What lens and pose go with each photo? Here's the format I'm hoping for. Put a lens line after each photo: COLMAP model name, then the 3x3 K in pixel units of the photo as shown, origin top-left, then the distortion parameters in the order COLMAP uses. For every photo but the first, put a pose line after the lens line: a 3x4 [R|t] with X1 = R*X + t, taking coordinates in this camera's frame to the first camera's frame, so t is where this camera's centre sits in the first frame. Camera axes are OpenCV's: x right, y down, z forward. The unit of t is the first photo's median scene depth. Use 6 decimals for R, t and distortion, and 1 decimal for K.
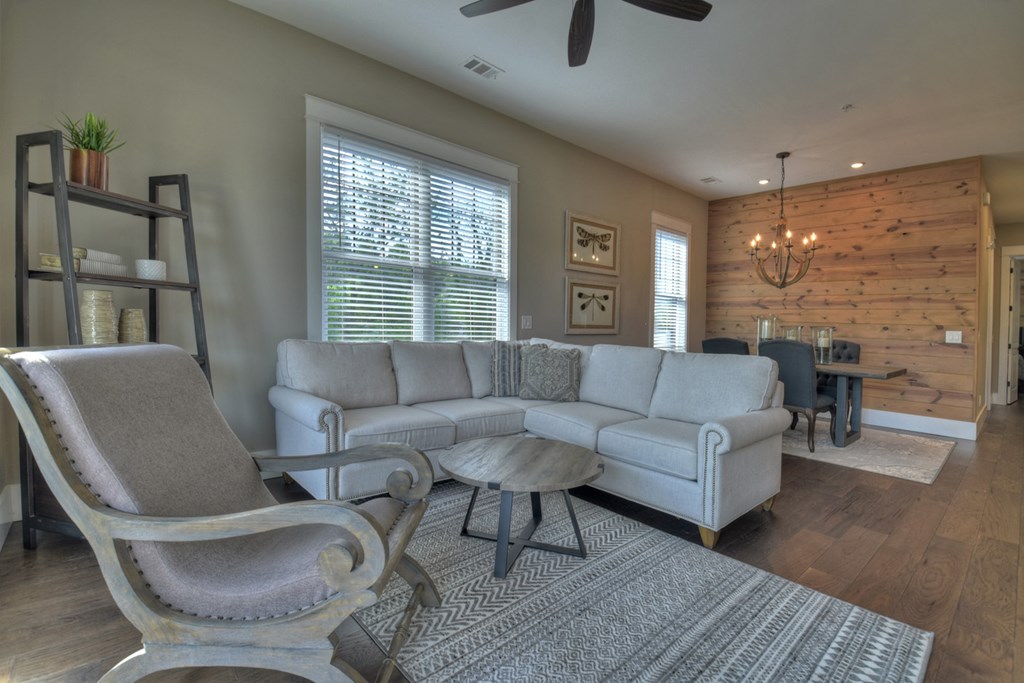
lens RADIAL K [[456.4, 0, 506.2], [0, 456.4, 315.0], [0, 0, 1]] dist [-0.014011, -0.004184]
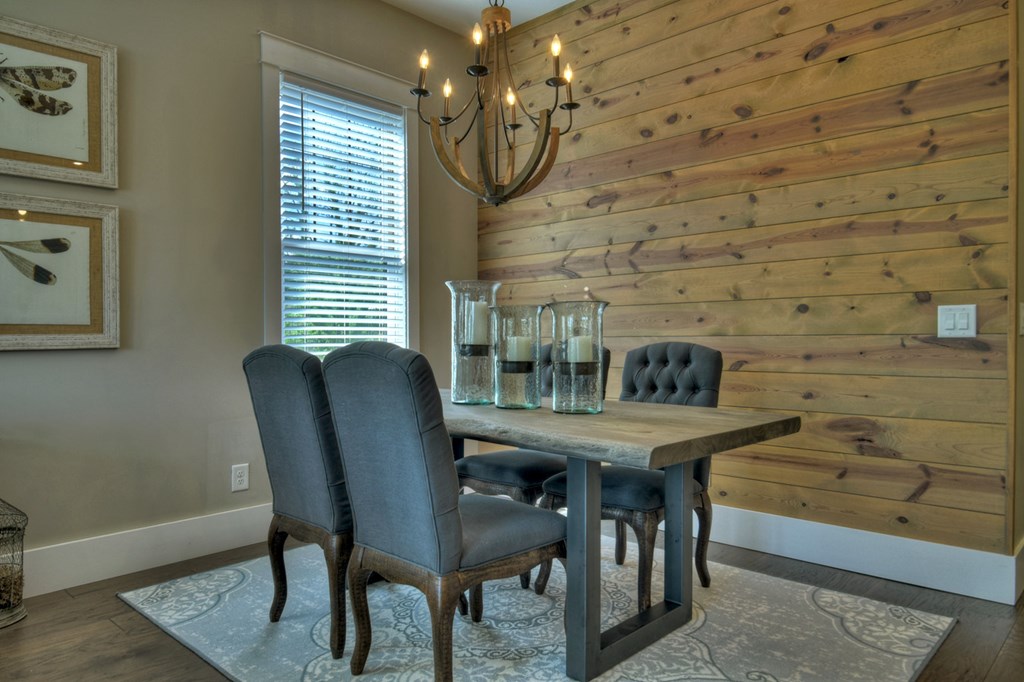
lens RADIAL K [[681.9, 0, 501.4], [0, 681.9, 341.4], [0, 0, 1]] dist [0.037387, -0.030019]
pose [[0.993598, -0.035475, 0.107262, 0.527742], [0.033741, 0.999270, 0.017939, 0.040053], [-0.107820, -0.014205, 0.994069, 0.444765]]
